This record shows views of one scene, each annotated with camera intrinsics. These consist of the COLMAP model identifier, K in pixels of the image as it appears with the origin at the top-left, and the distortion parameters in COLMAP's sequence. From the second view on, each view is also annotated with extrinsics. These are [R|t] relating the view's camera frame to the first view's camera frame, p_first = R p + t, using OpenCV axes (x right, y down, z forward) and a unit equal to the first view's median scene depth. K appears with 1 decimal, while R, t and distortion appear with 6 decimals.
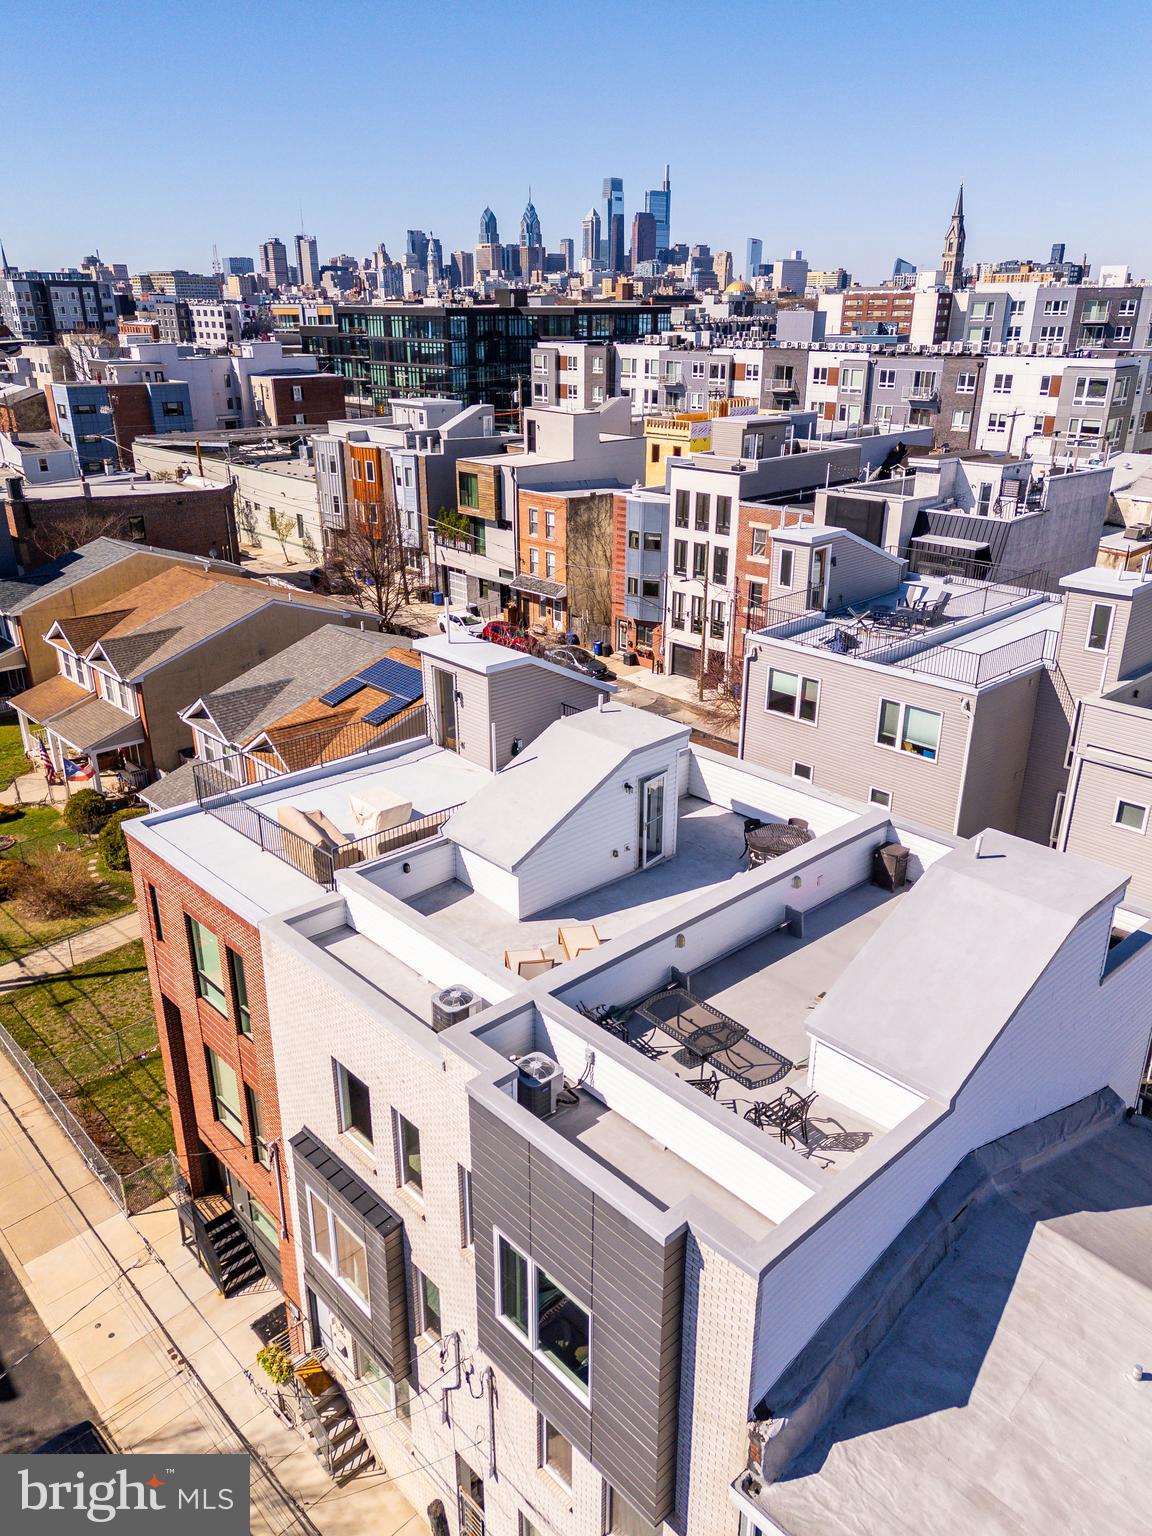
lens RADIAL K [[1121.4, 0, 570.9], [0, 1121.4, 771.5], [0, 0, 1]] dist [0.087542, -0.066779]
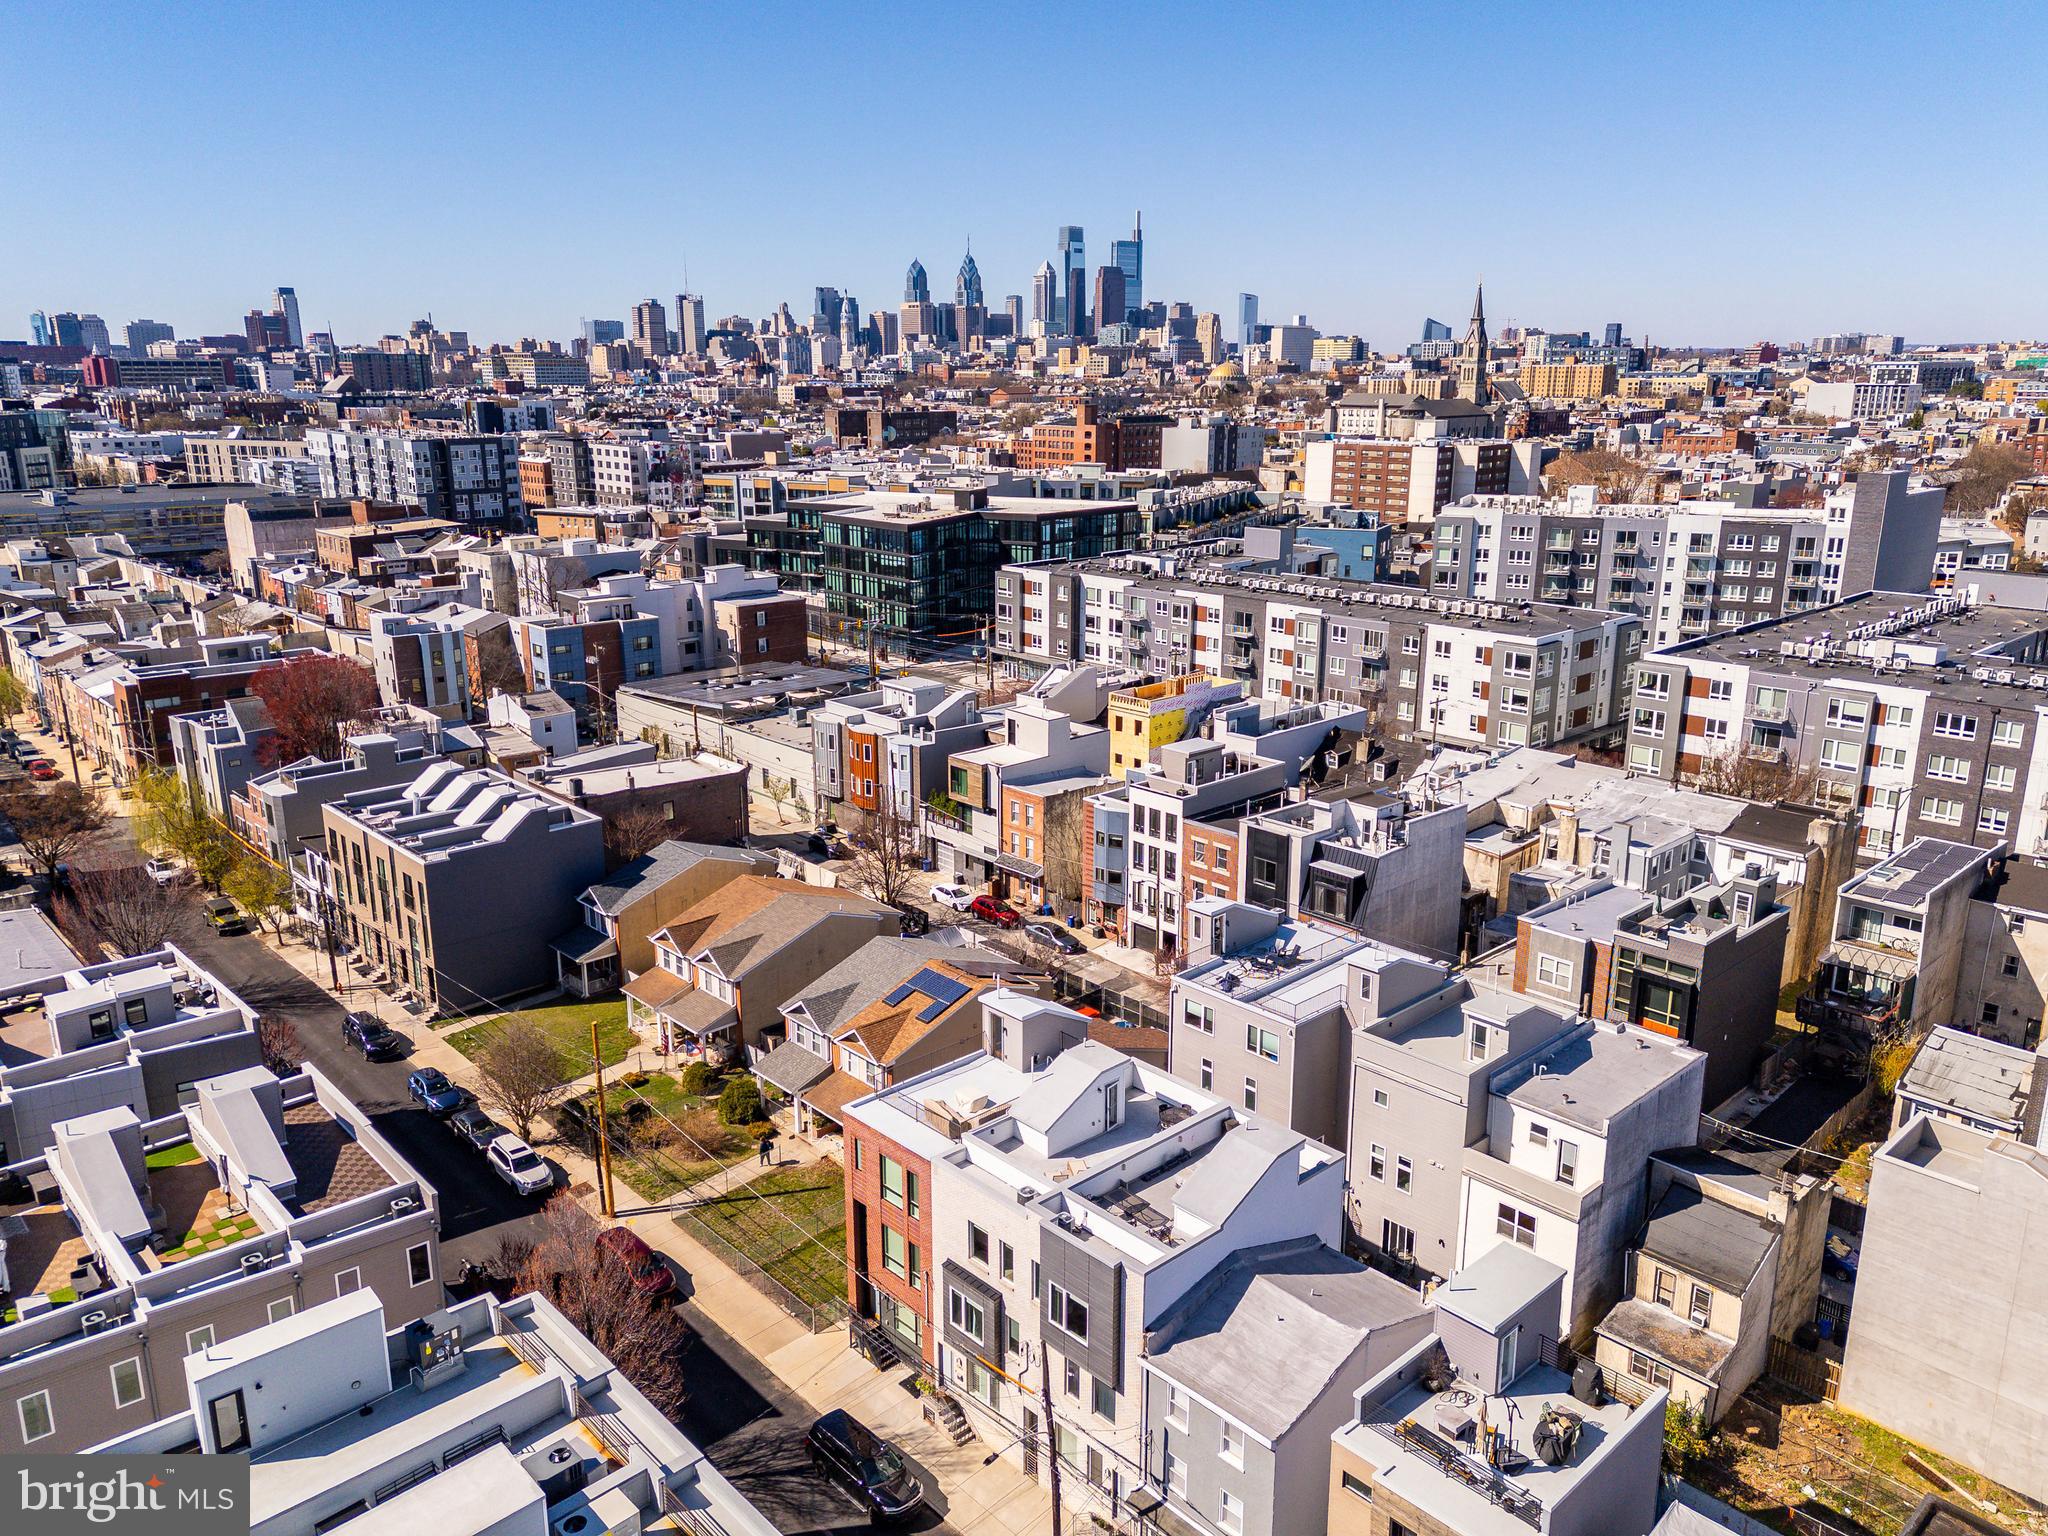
lens RADIAL K [[1495.1, 0, 1012.2], [0, 1495.1, 769.4], [0, 0, 1]] dist [0.087542, -0.066779]
pose [[0.999985, -0.002785, -0.004769, -0.028537], [0.002157, 0.991909, -0.126930, -0.067569], [0.005084, 0.126918, 0.991900, -0.551131]]
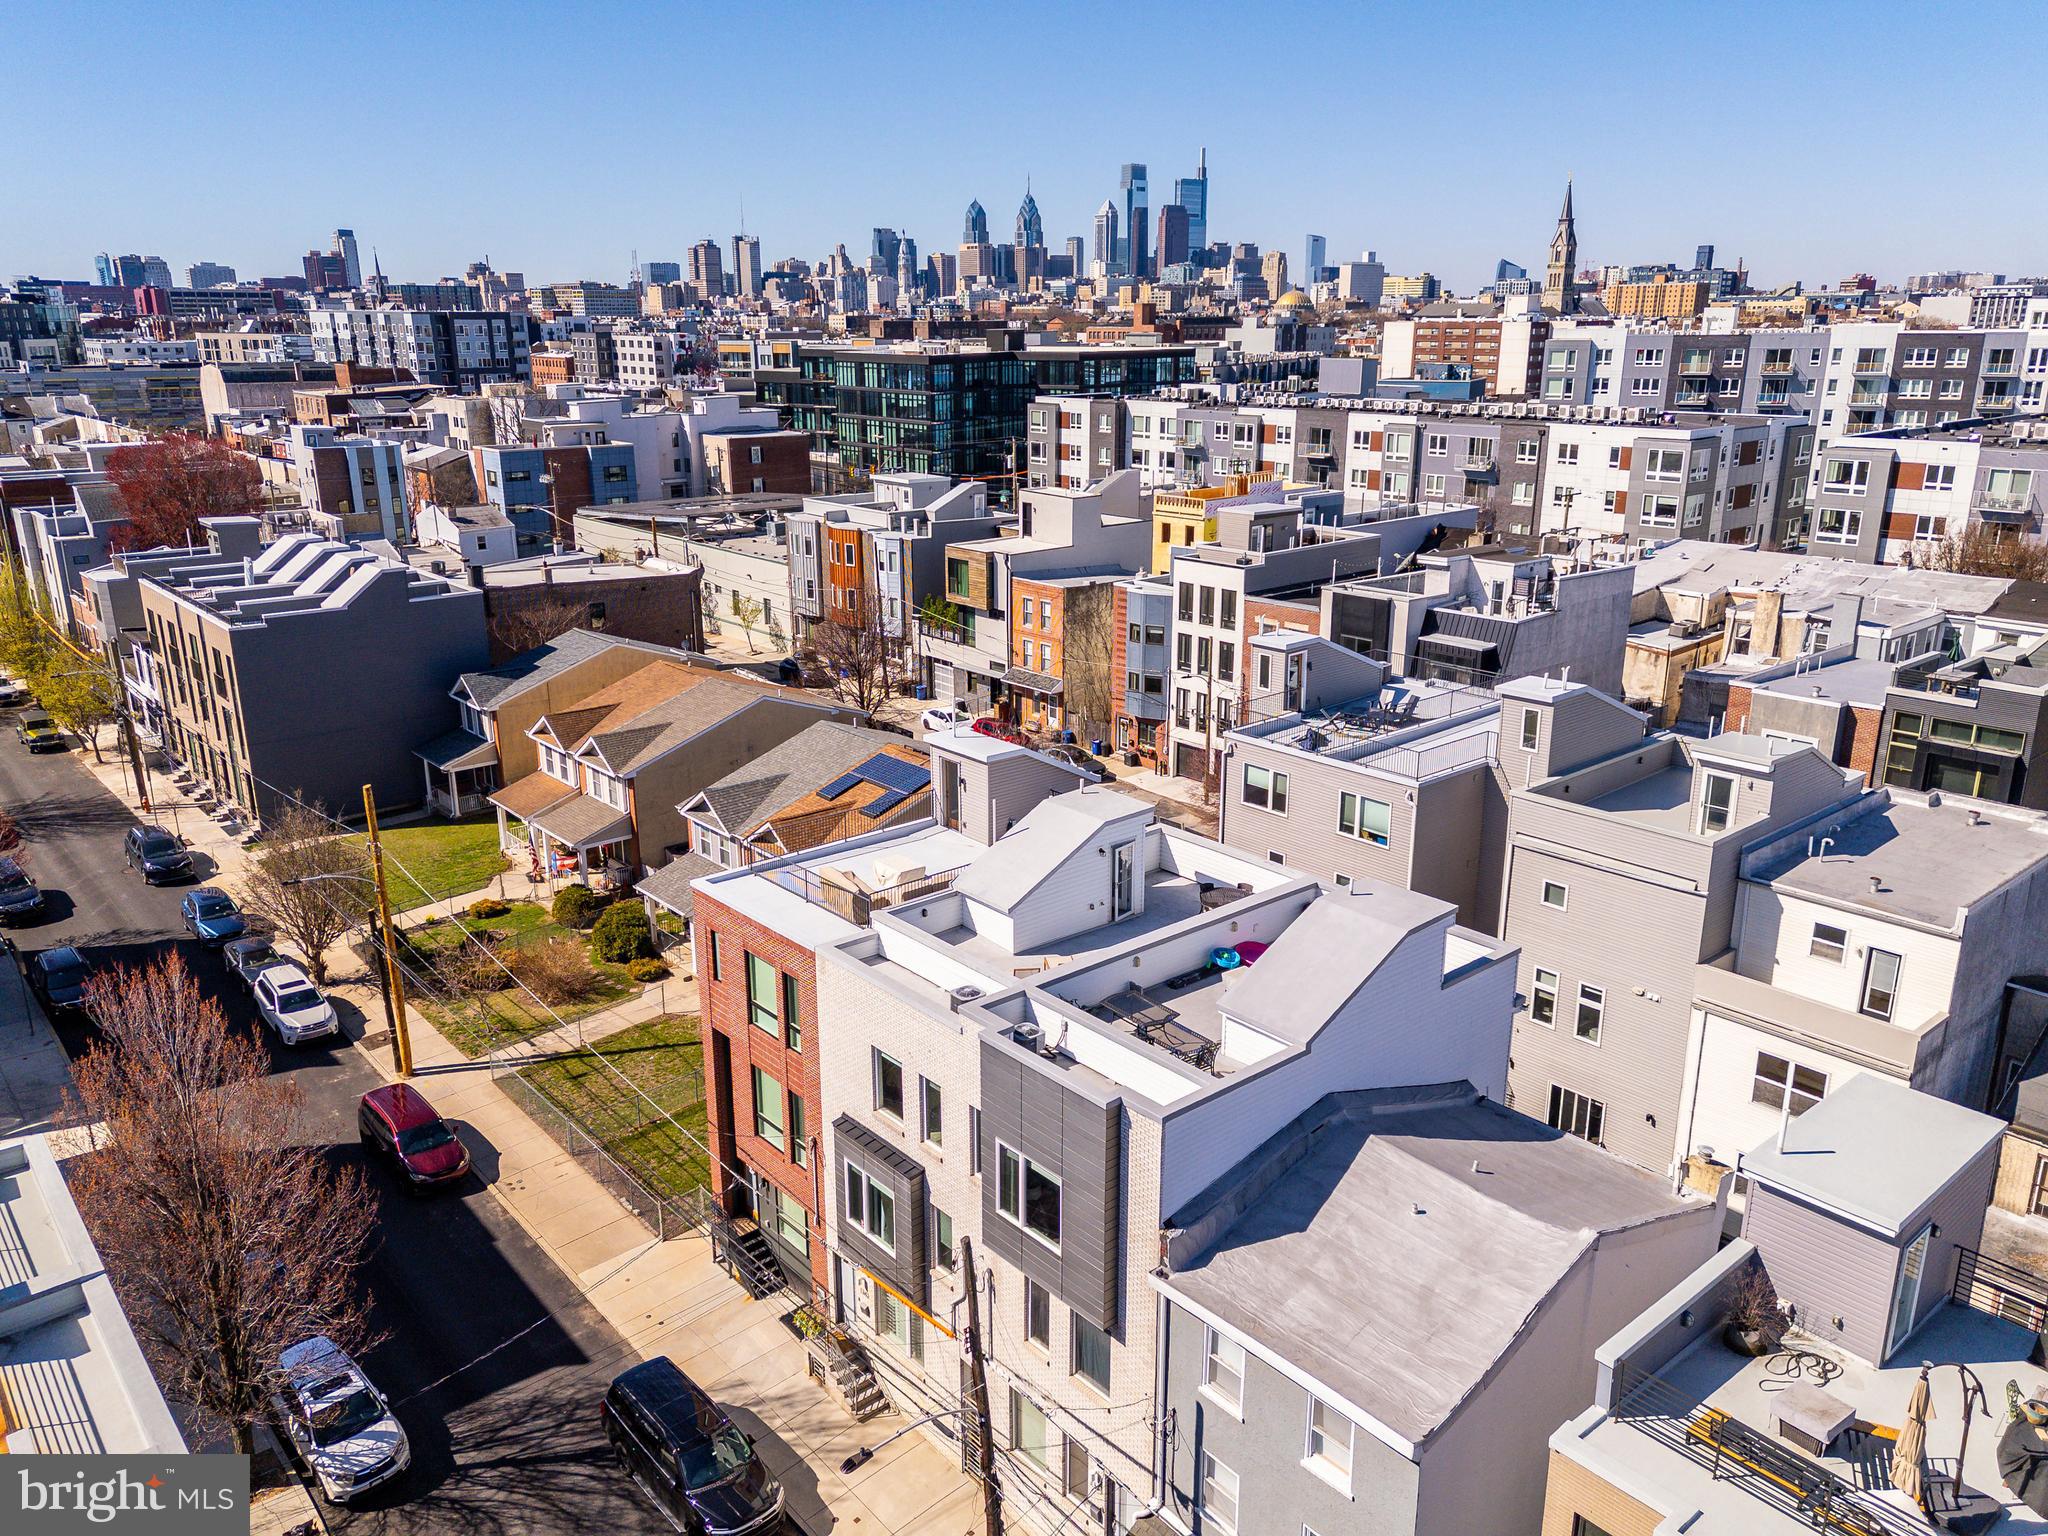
lens RADIAL K [[1495.1, 0, 1018.3], [0, 1495.1, 775.9], [0, 0, 1]] dist [0.087542, -0.066779]
pose [[0.999246, 0.008958, -0.037779, 0.006185], [-0.012454, 0.995557, -0.093338, 0.026475], [0.036775, 0.093738, 0.994917, -0.203951]]
